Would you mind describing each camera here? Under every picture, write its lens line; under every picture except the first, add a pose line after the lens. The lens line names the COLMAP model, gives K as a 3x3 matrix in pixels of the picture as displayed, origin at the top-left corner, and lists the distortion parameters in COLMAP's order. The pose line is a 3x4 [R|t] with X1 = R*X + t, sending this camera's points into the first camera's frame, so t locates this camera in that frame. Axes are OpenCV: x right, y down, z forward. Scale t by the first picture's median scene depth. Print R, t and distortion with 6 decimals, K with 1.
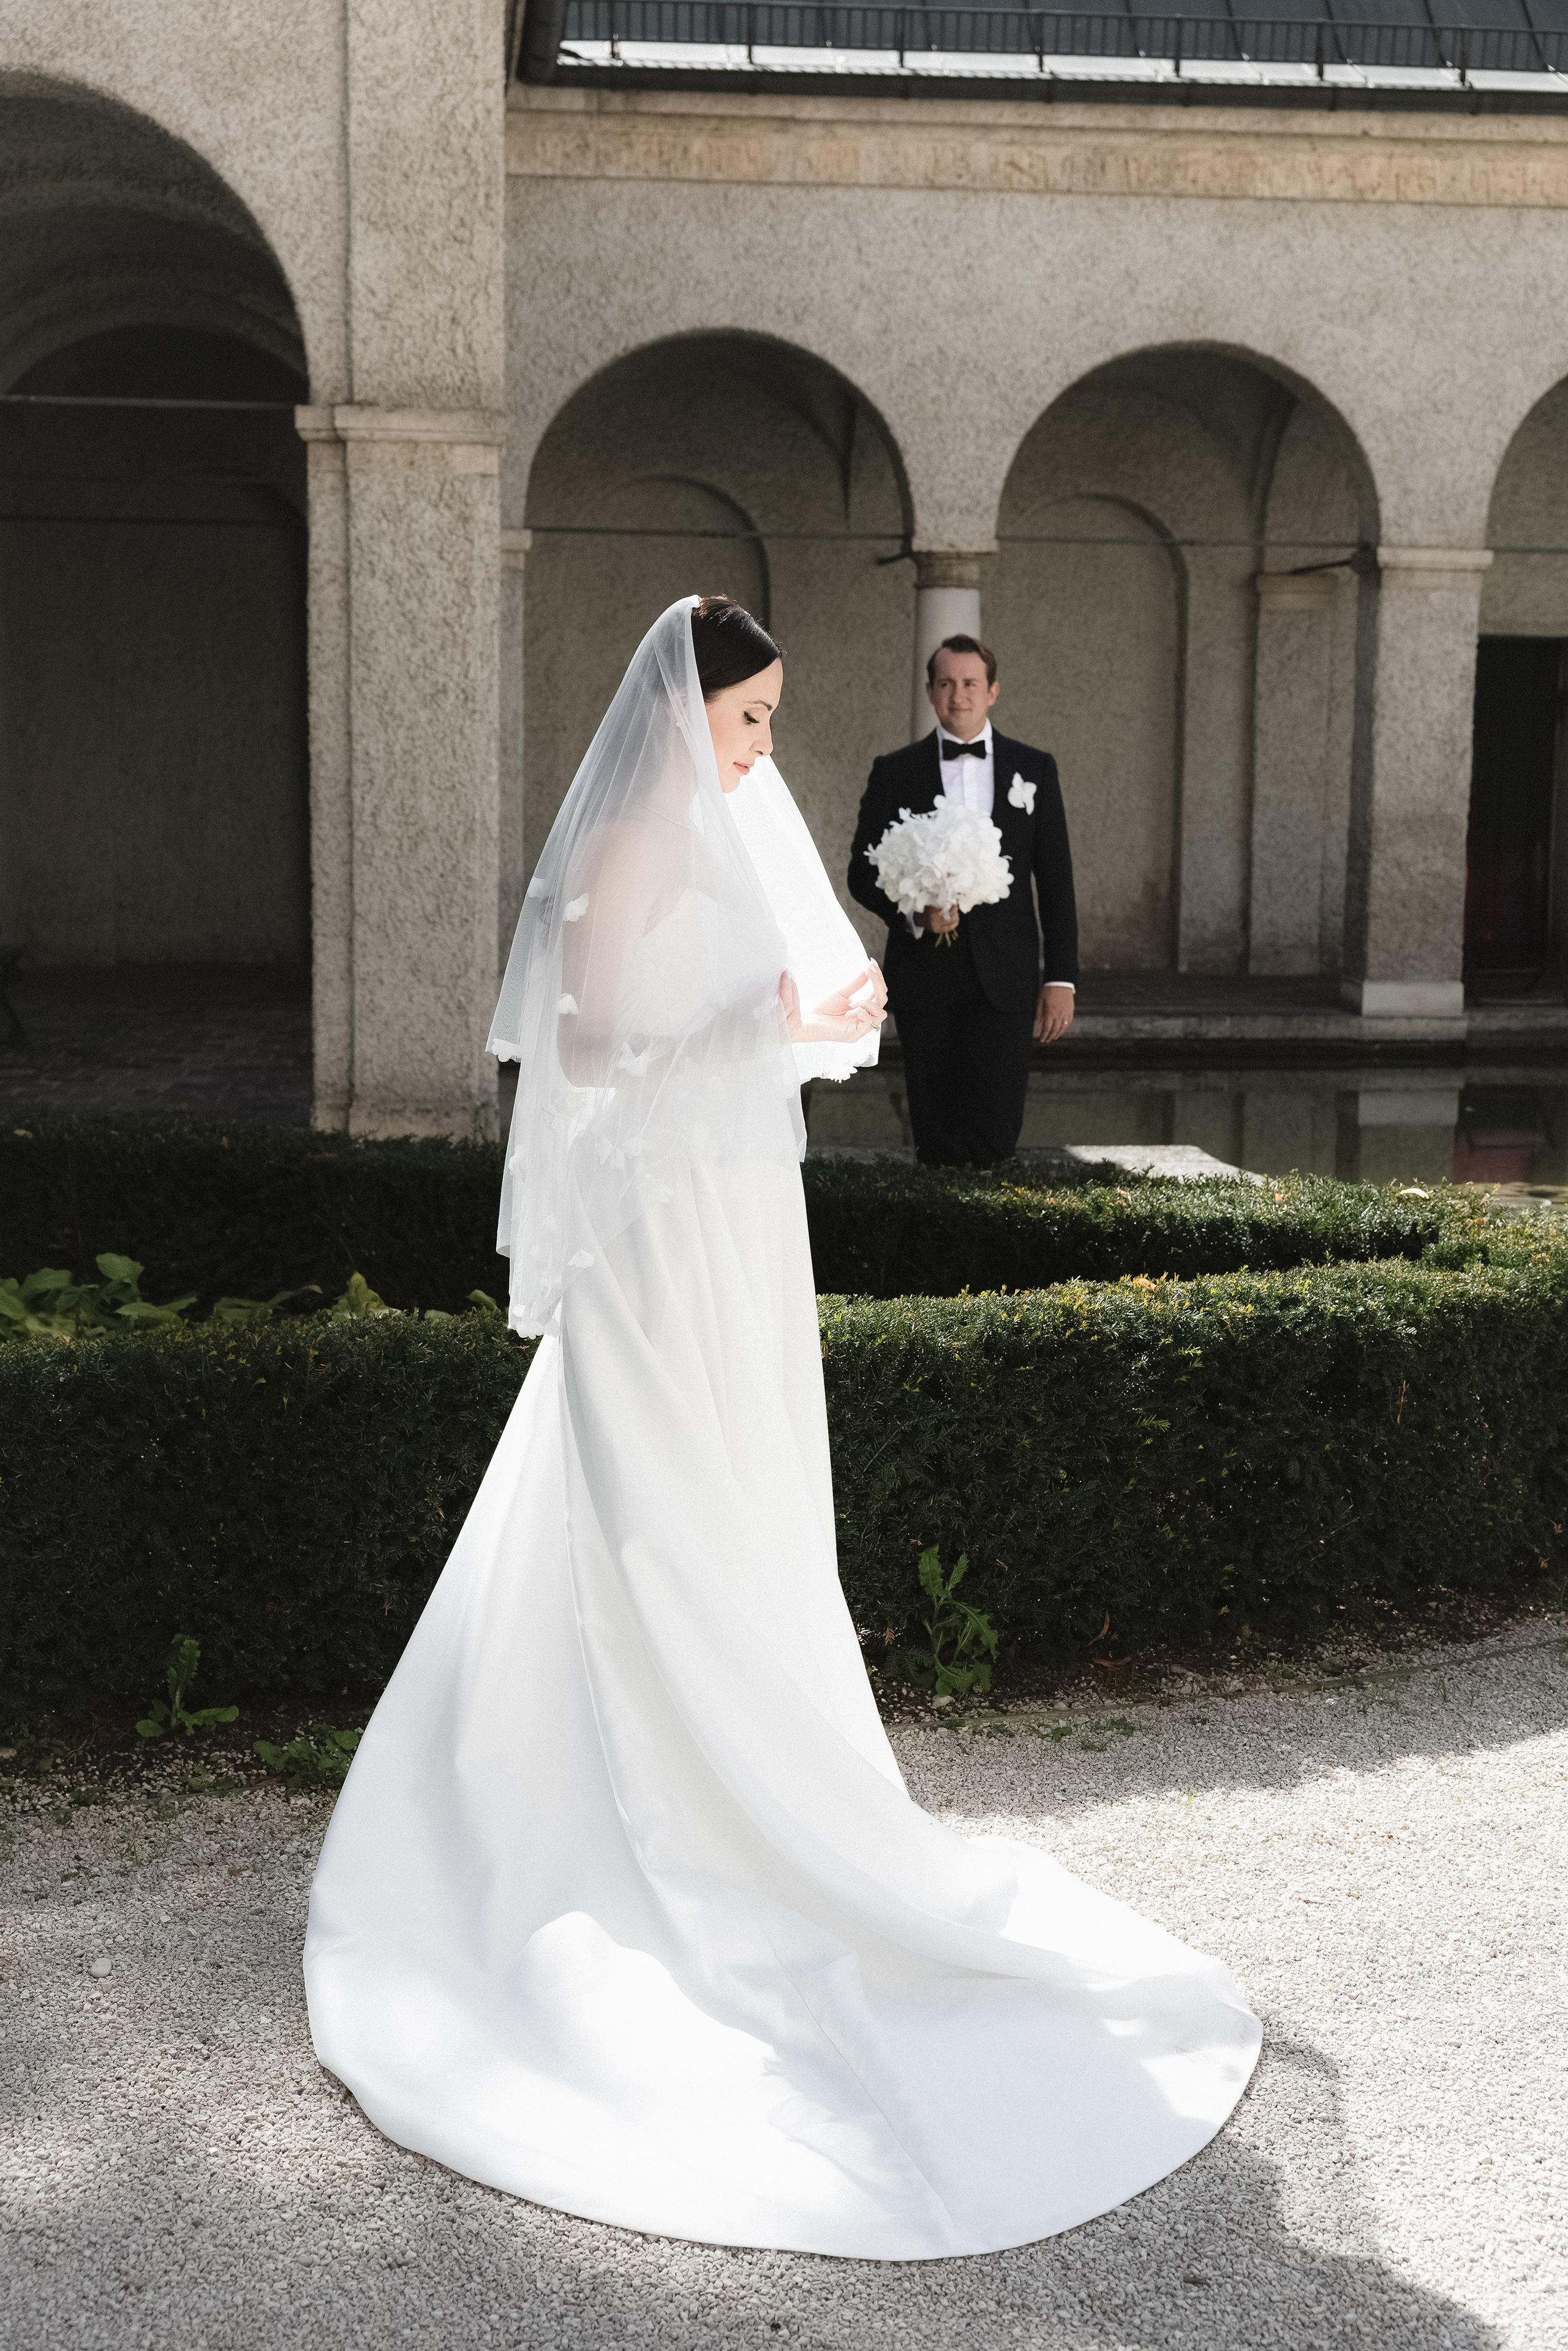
lens RADIAL K [[3047.2, 0, 784.0], [0, 3047.2, 1175.5], [0, 0, 1]] dist [0.002413, -0.024744]
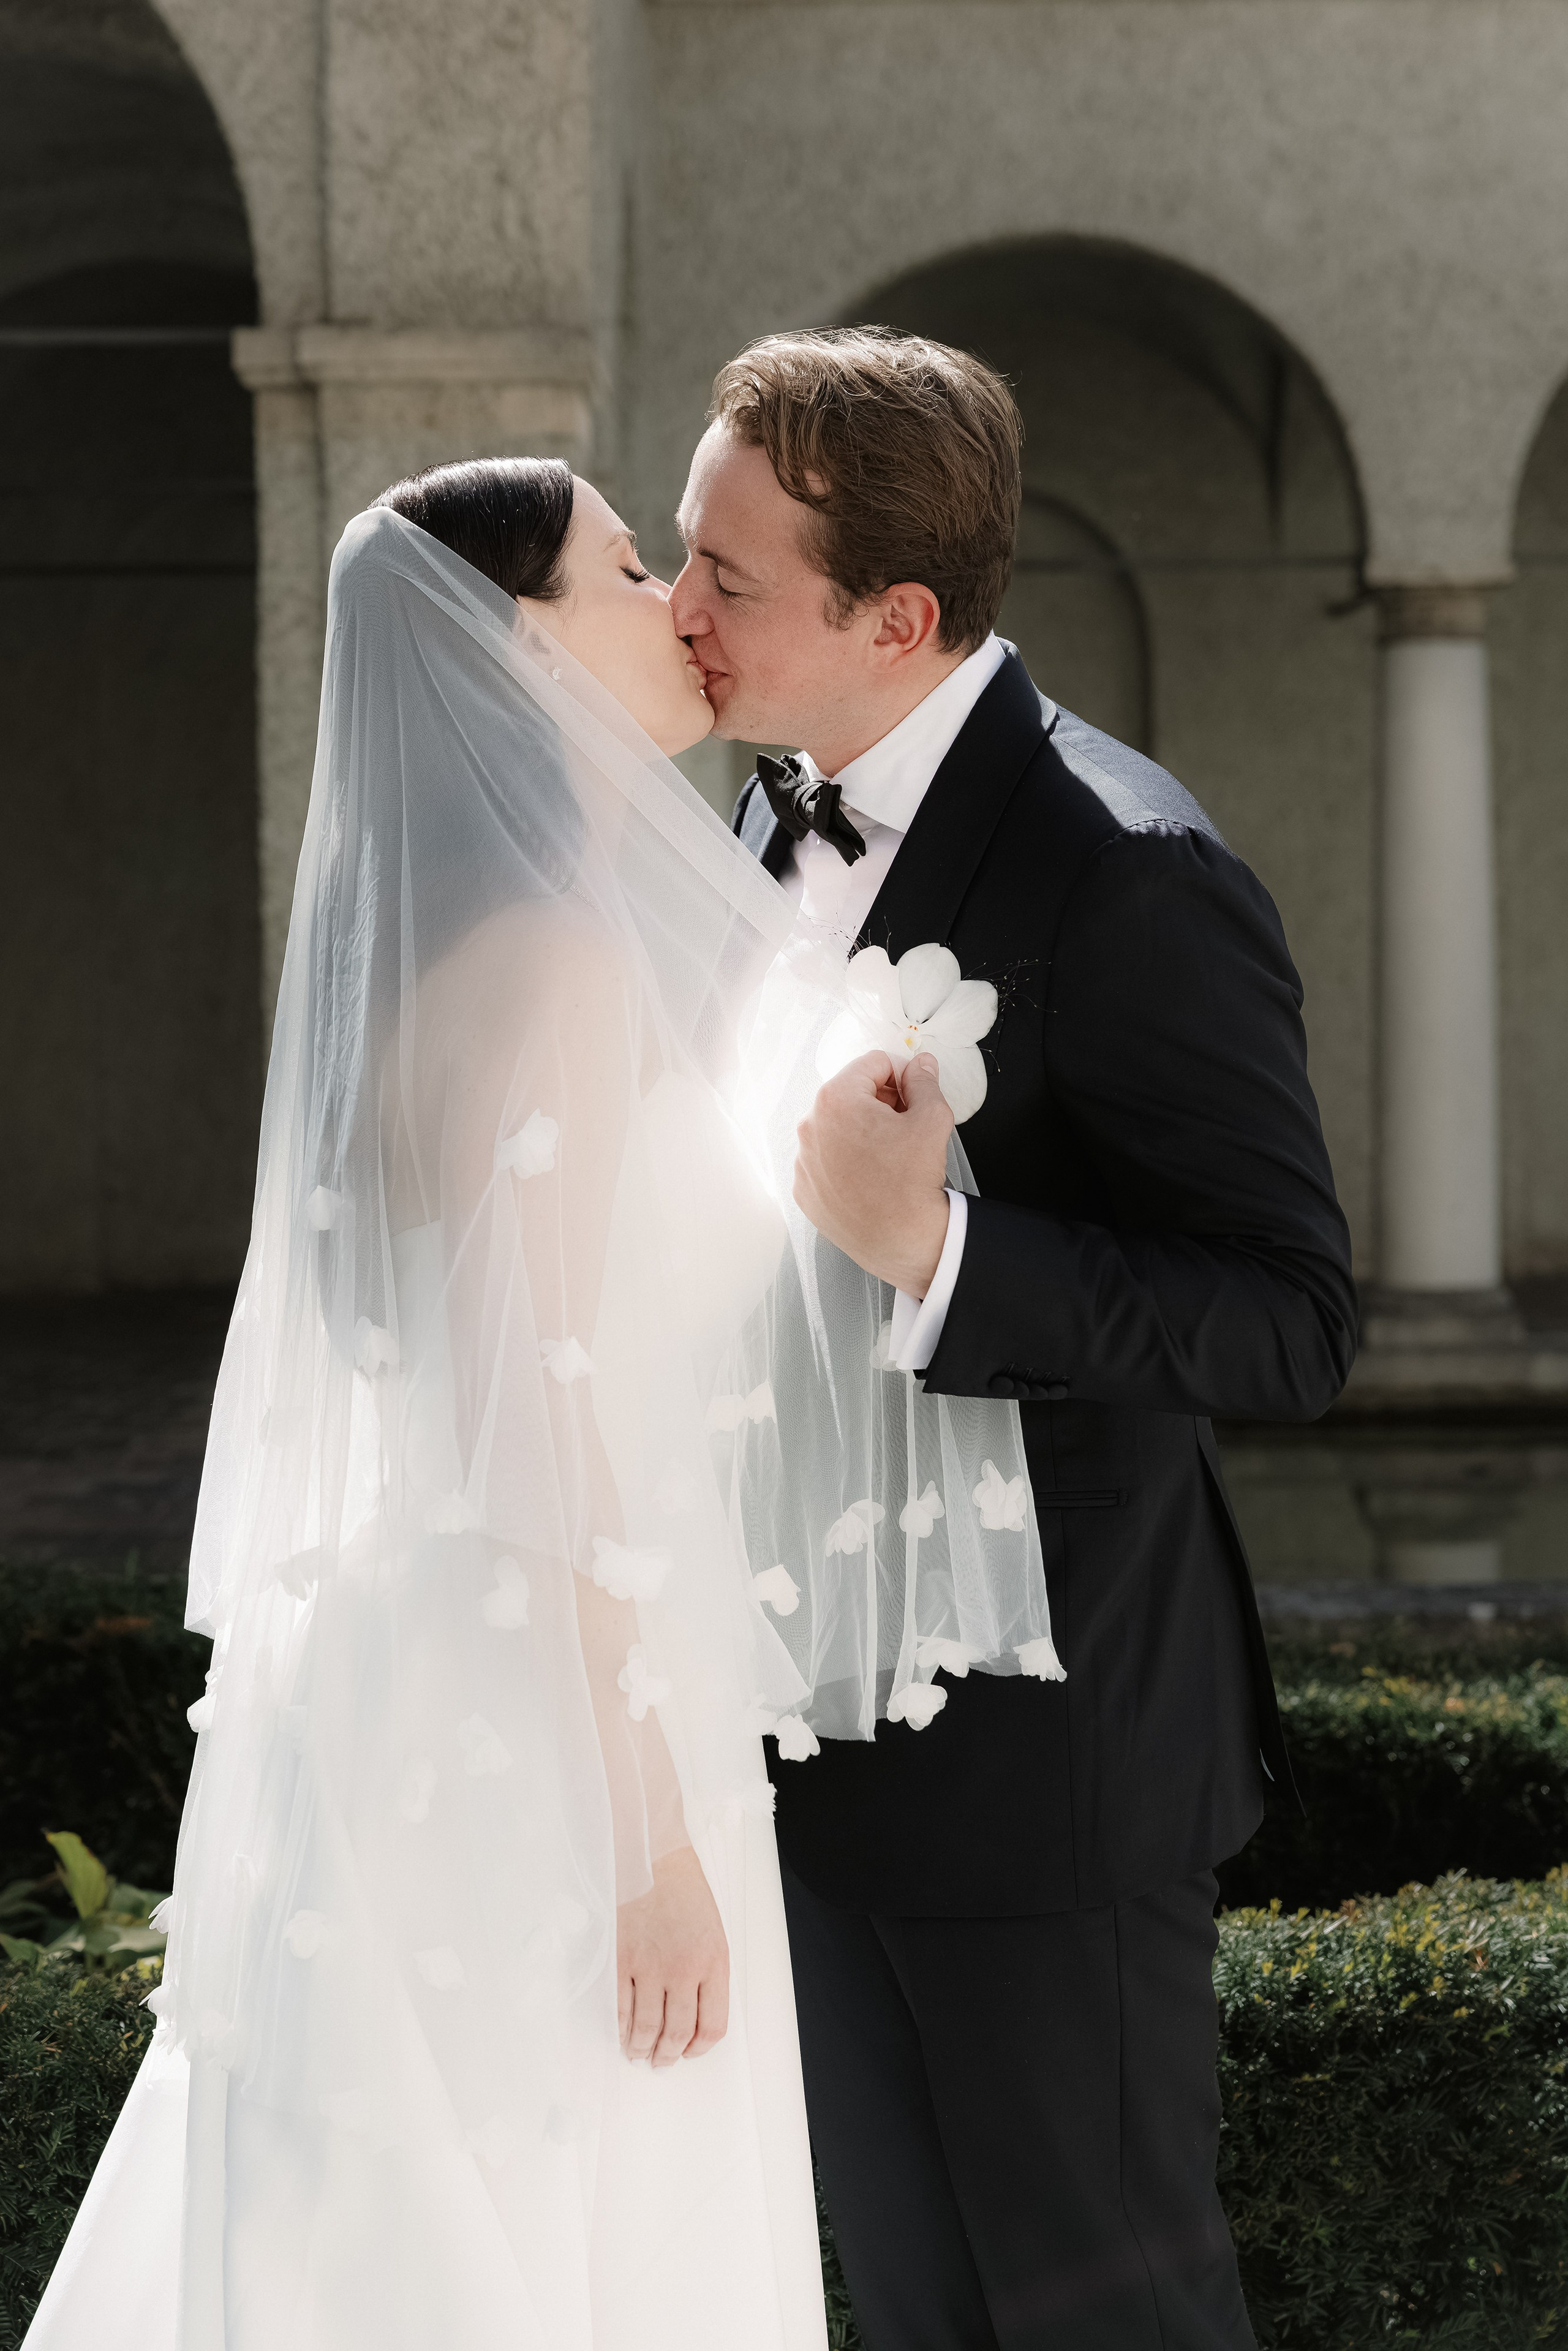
lens RADIAL K [[4762.5, 0, 784.0], [0, 4762.5, 1175.5], [0, 0, 1]] dist [-0.033695, 0.253549]
pose [[0.994588, -0.016805, -0.102531, 0.036713], [0.007372, 0.995760, -0.091697, -0.004954], [0.103638, 0.090445, 0.990494, 0.115246]]
